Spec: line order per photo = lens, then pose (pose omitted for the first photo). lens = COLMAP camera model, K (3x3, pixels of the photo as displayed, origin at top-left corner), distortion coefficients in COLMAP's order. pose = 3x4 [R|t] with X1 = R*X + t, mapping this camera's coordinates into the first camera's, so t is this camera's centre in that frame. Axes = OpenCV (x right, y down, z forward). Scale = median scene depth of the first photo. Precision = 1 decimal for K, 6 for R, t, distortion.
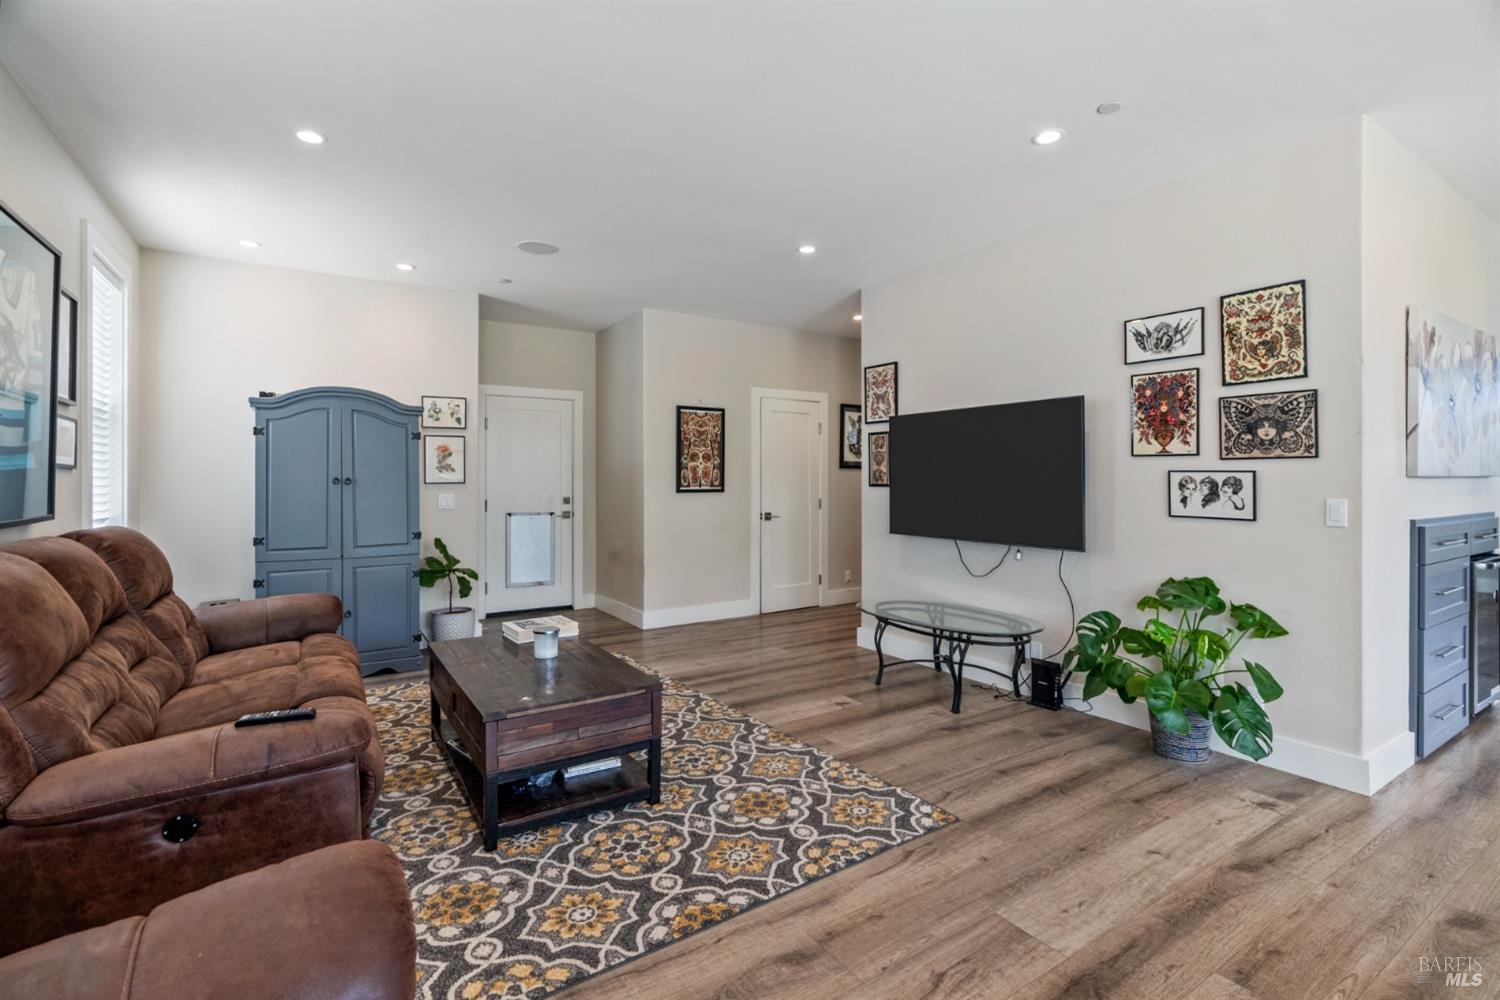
lens RADIAL K [[685.1, 0, 750.1], [0, 685.1, 475.5], [0, 0, 1]] dist [-0.007879, 0.003267]
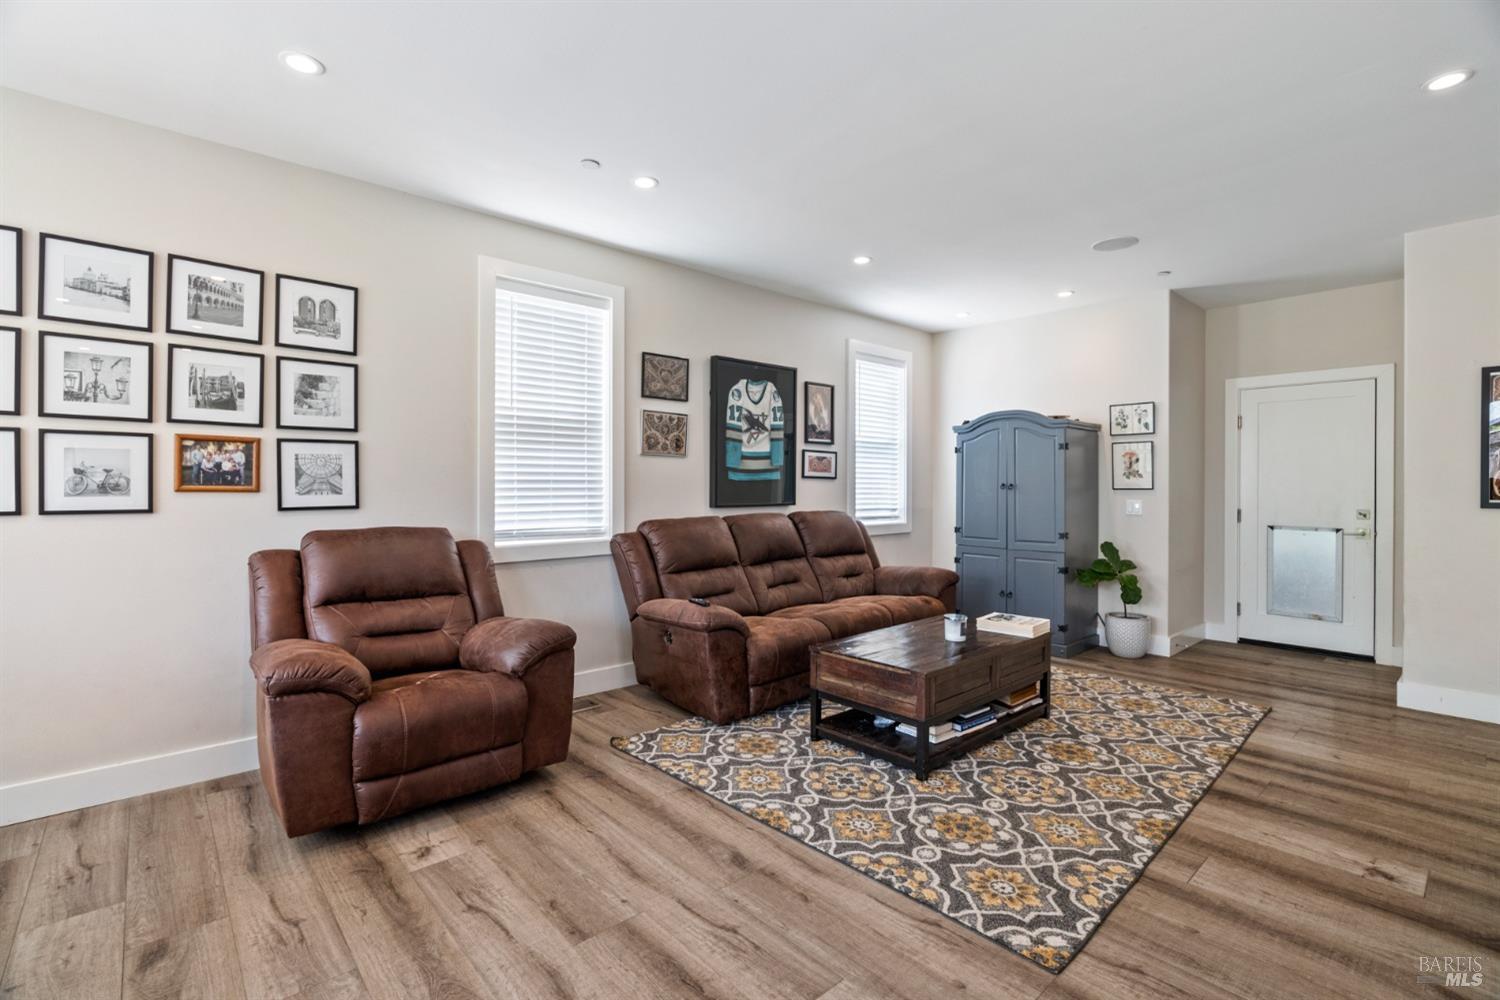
lens RADIAL K [[685.1, 0, 749.9], [0, 685.1, 484.9], [0, 0, 1]] dist [-0.007879, 0.003267]
pose [[0.159635, 0.001918, -0.987174, 0.881781], [0.002479, 0.999994, 0.002344, 0.002200], [0.987173, -0.002821, 0.159629, 0.543605]]
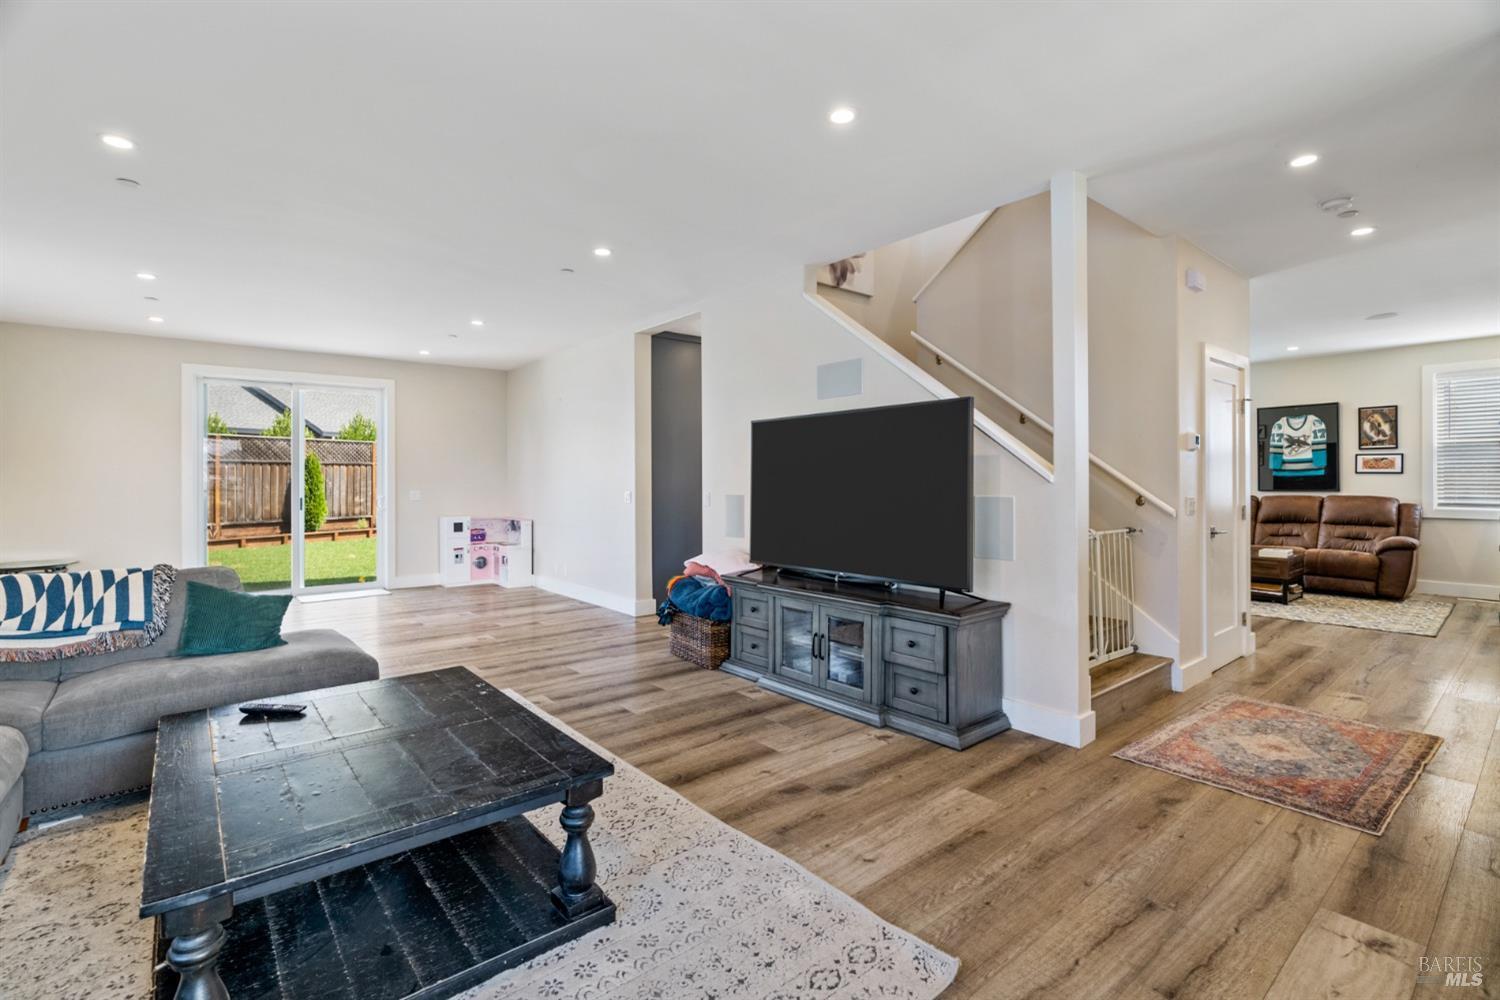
lens RADIAL K [[685.1, 0, 745.2], [0, 685.1, 483.2], [0, 0, 1]] dist [-0.007879, 0.003267]
pose [[-0.993415, 0.004129, -0.114500, 1.869420], [0.004607, 0.999982, -0.003909, 0.027137], [0.114482, -0.004411, -0.993416, 3.593237]]
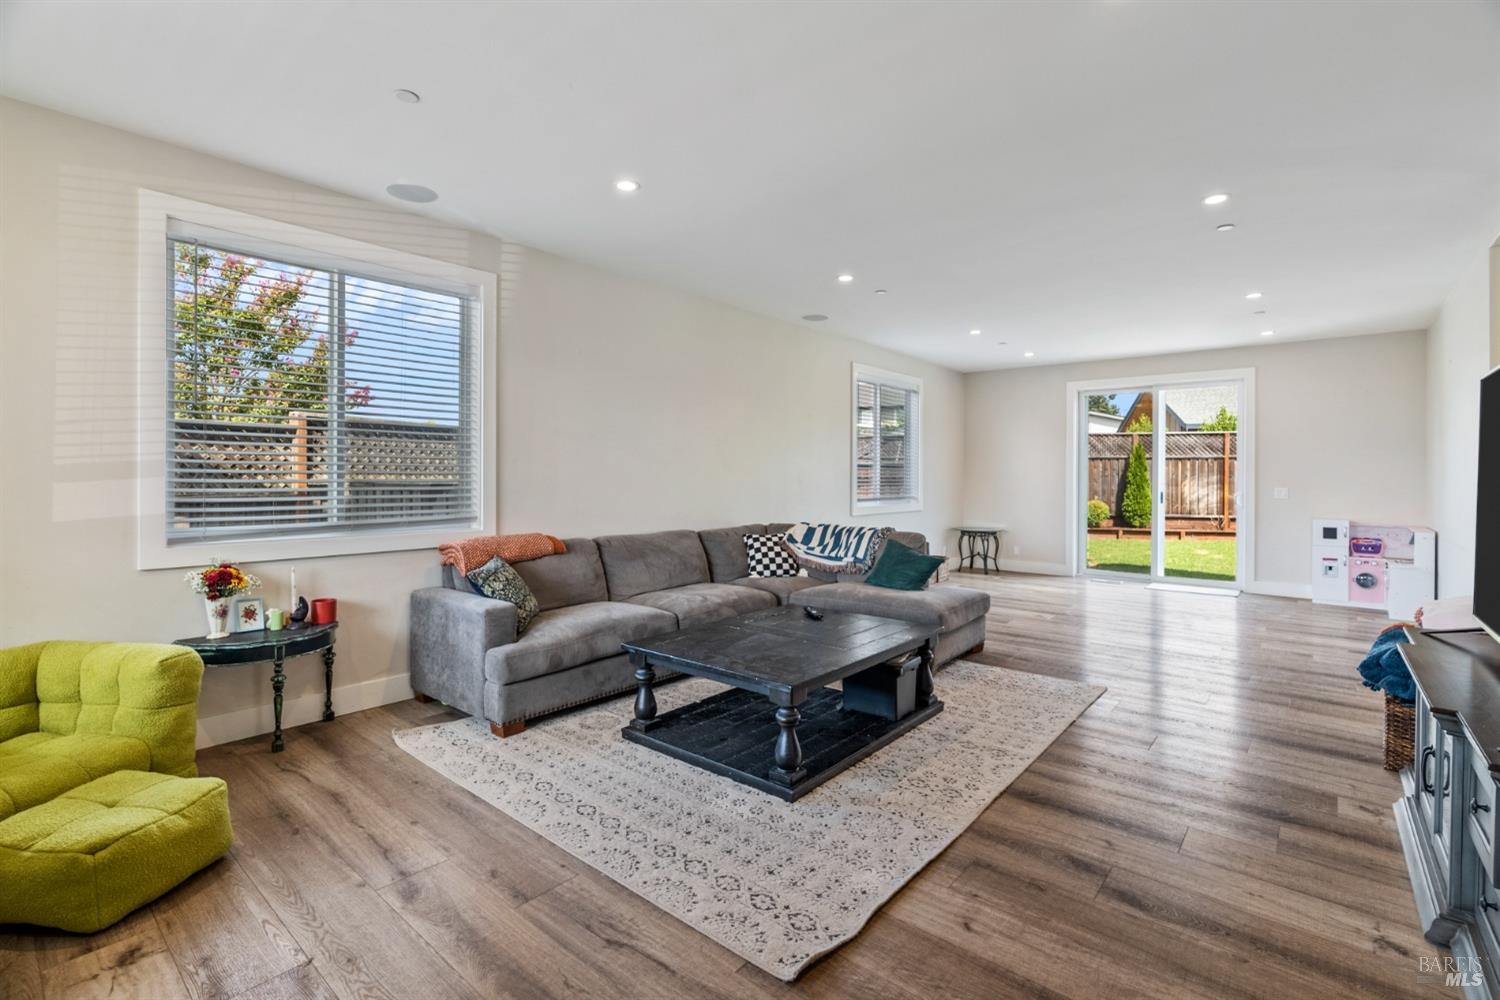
lens RADIAL K [[685.1, 0, 757.0], [0, 685.1, 492.4], [0, 0, 1]] dist [-0.007879, 0.003267]
pose [[-0.291912, -0.024655, 0.956127, 0.991137], [-0.011478, 0.999686, 0.022274, 0.024103], [-0.956376, -0.004472, -0.292104, 3.177413]]
